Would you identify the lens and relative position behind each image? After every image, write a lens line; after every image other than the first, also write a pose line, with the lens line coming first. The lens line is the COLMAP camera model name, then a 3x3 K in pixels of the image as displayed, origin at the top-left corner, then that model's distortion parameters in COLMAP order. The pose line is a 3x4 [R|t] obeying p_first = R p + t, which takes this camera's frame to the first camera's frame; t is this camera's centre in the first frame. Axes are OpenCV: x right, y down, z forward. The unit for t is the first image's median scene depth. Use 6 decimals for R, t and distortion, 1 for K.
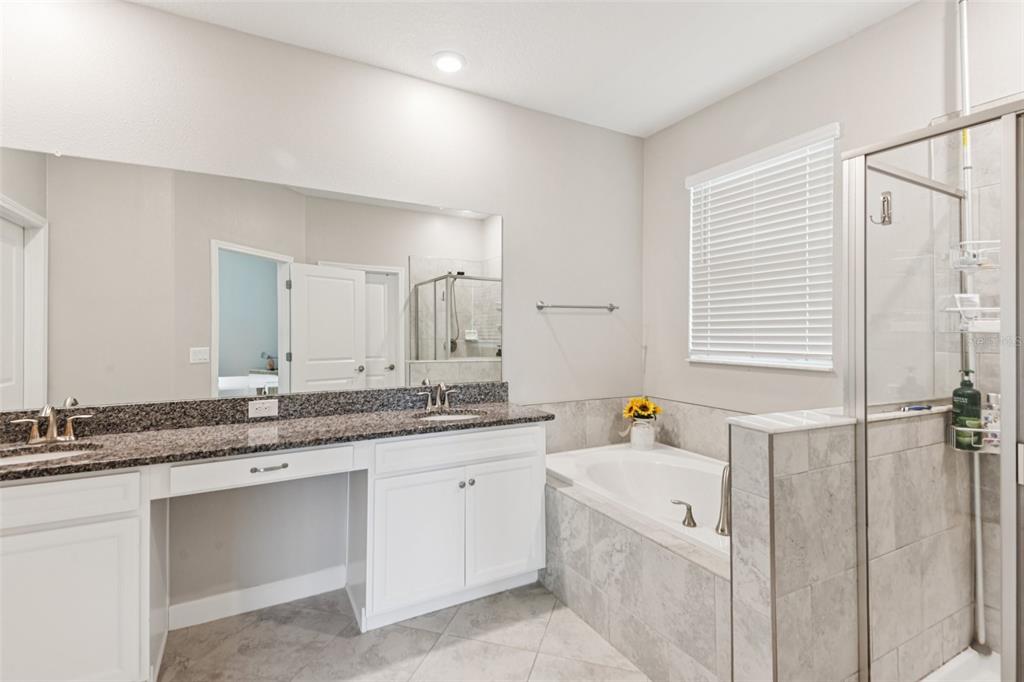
lens RADIAL K [[463.9, 0, 507.2], [0, 463.9, 333.9], [0, 0, 1]] dist [0.075939, -0.038498]
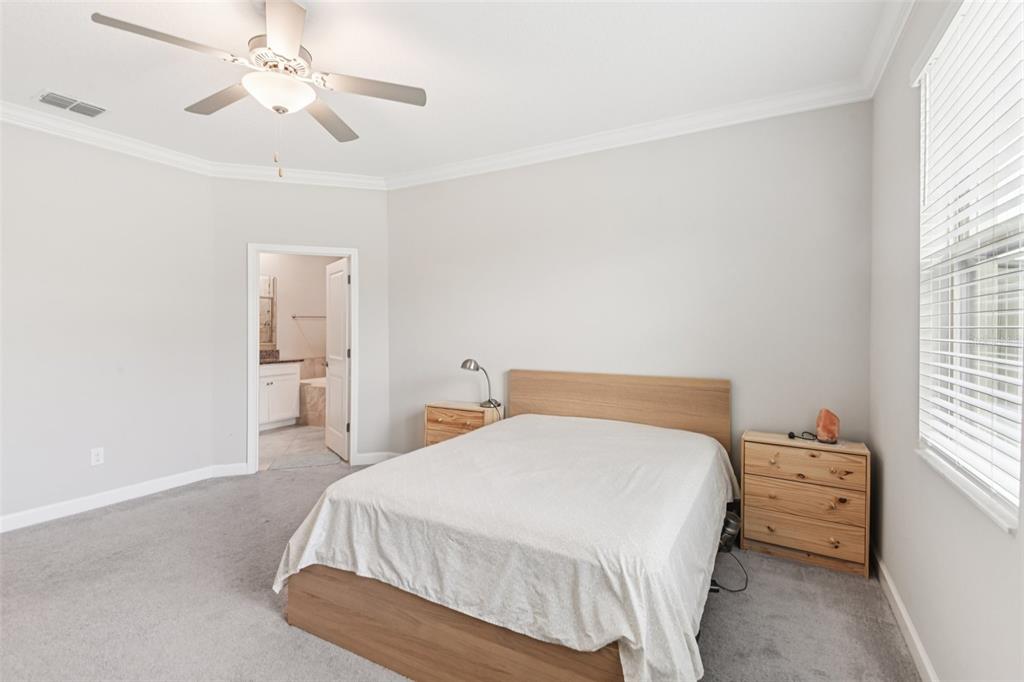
lens RADIAL K [[463.9, 0, 507.2], [0, 463.9, 333.9], [0, 0, 1]] dist [0.075939, -0.038498]
pose [[0.840482, -0.003135, 0.541830, -0.407806], [-0.002187, 0.999955, 0.009177, 0.001074], [-0.541835, -0.008898, 0.840438, -2.044532]]
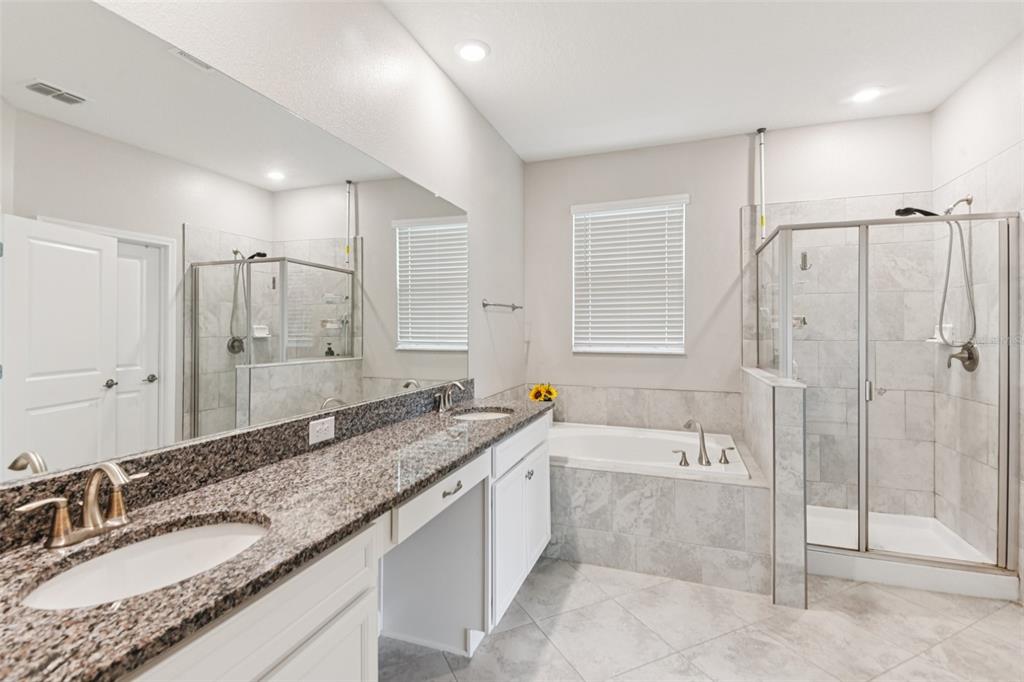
lens RADIAL K [[469.6, 0, 508.0], [0, 469.6, 329.6], [0, 0, 1]] dist [0.067636, -0.040387]
pose [[0.744816, 0.000130, 0.667270, -0.809214], [0.000924, 0.999999, -0.001227, -0.000401], [-0.667270, 0.001531, 0.744815, 0.247435]]
